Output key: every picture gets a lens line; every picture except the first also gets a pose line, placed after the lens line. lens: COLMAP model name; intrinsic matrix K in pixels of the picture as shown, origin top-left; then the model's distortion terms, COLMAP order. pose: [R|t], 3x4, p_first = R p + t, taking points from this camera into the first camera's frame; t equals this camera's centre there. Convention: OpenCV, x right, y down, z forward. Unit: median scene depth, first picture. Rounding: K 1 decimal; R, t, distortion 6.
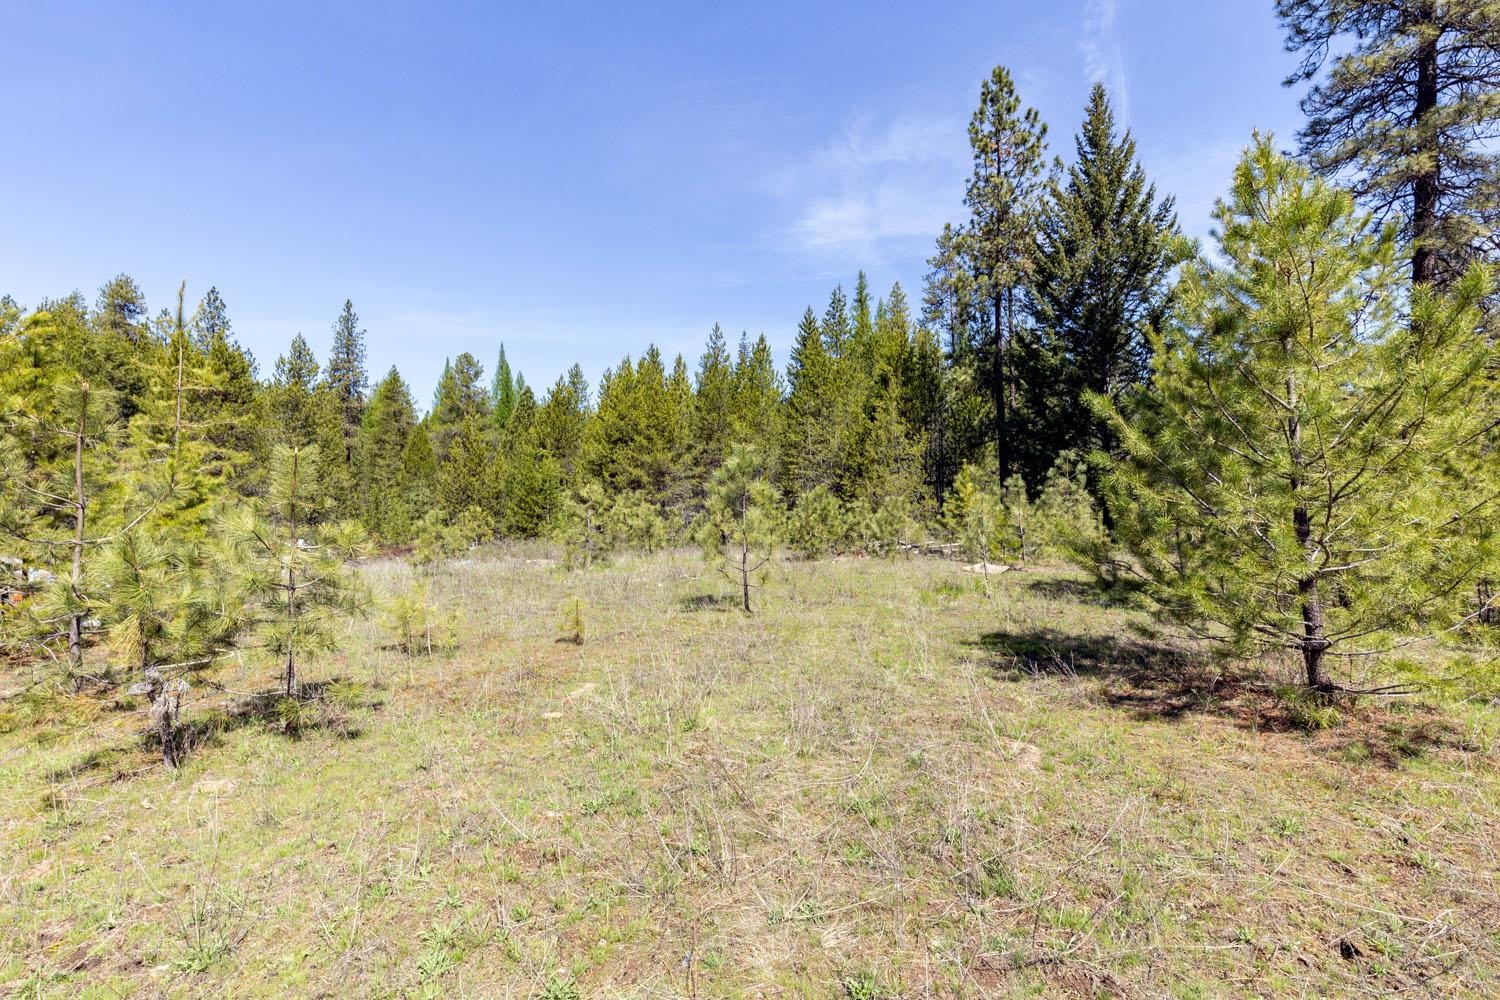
lens RADIAL K [[680.9, 0, 745.2], [0, 680.9, 502.0], [0, 0, 1]] dist [0.008802, -0.002996]
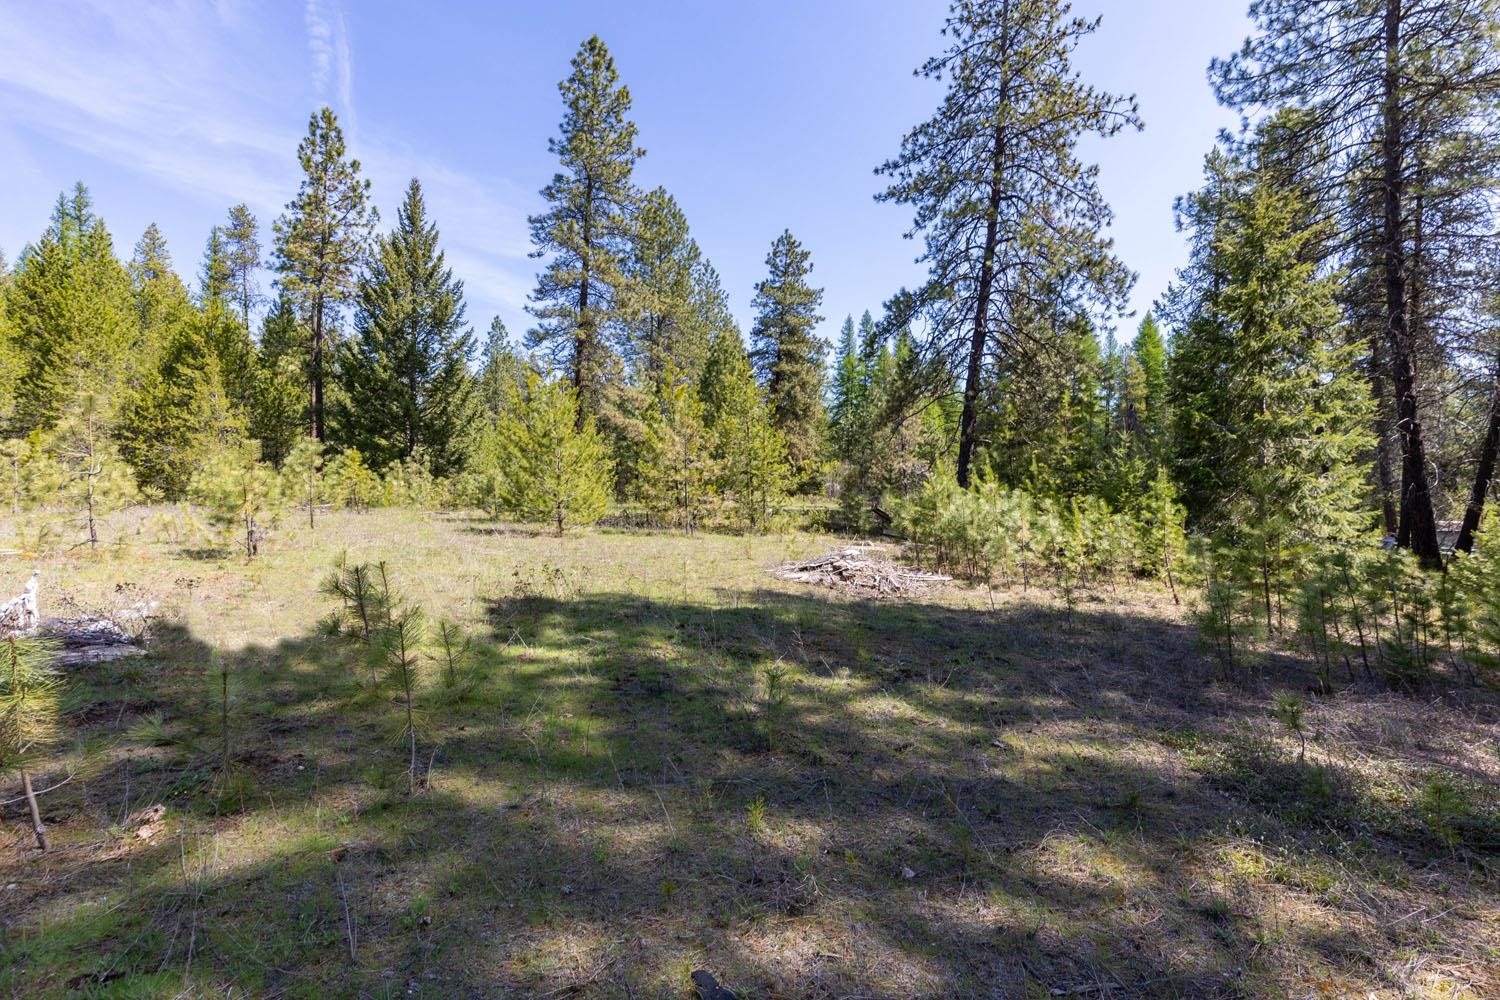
lens RADIAL K [[680.9, 0, 750.5], [0, 680.9, 508.0], [0, 0, 1]] dist [0.008802, -0.002996]
pose [[0.506439, 0.013322, 0.862173, -0.349420], [-0.046460, 0.998850, 0.011857, 0.010094], [-0.861023, -0.046062, 0.506475, -0.341831]]
